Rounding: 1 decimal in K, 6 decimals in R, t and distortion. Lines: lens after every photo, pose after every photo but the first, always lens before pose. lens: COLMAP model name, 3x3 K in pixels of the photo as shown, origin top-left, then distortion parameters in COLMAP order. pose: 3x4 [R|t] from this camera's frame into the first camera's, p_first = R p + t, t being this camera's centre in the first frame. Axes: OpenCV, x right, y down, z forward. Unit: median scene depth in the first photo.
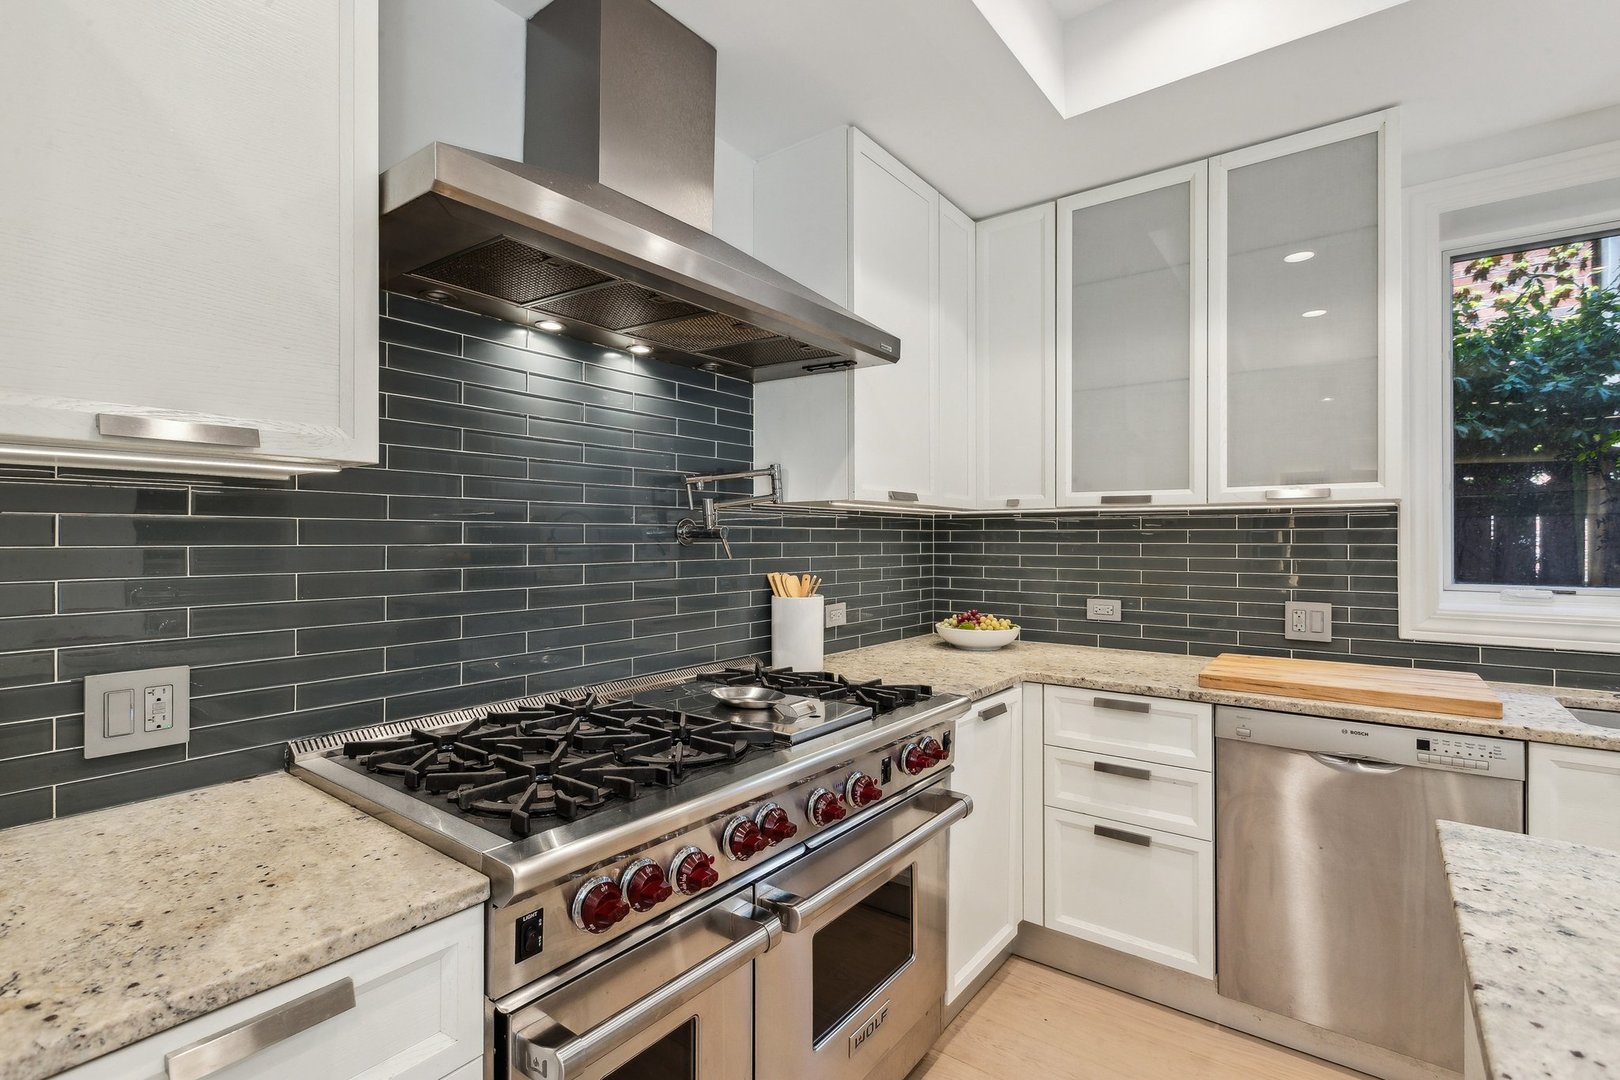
lens RADIAL K [[743.1, 0, 807.3], [0, 743.1, 541.0], [0, 0, 1]] dist [0.002267, 0.000046]
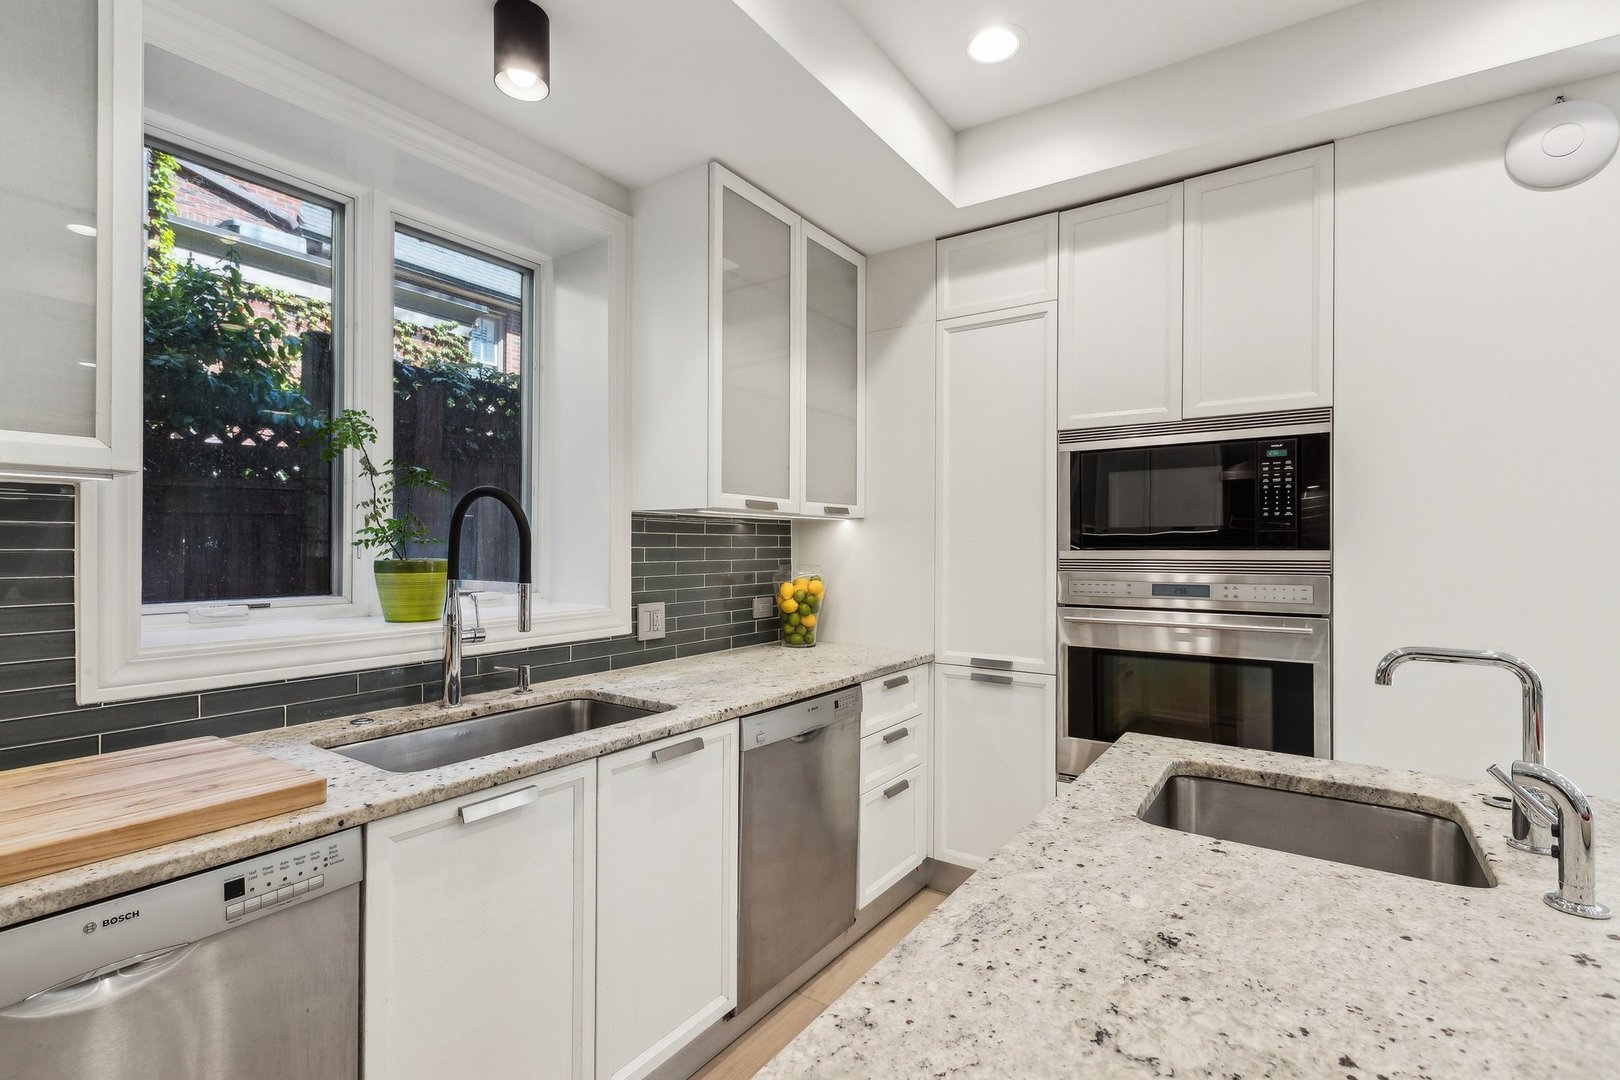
lens RADIAL K [[743.1, 0, 809.8], [0, 743.1, 540.9], [0, 0, 1]] dist [0.002267, 0.000046]
pose [[-0.054910, 0.005029, 0.998479, 0.158622], [-0.006912, 0.999961, -0.005417, -0.003239], [-0.998467, -0.007199, -0.054873, 0.440951]]
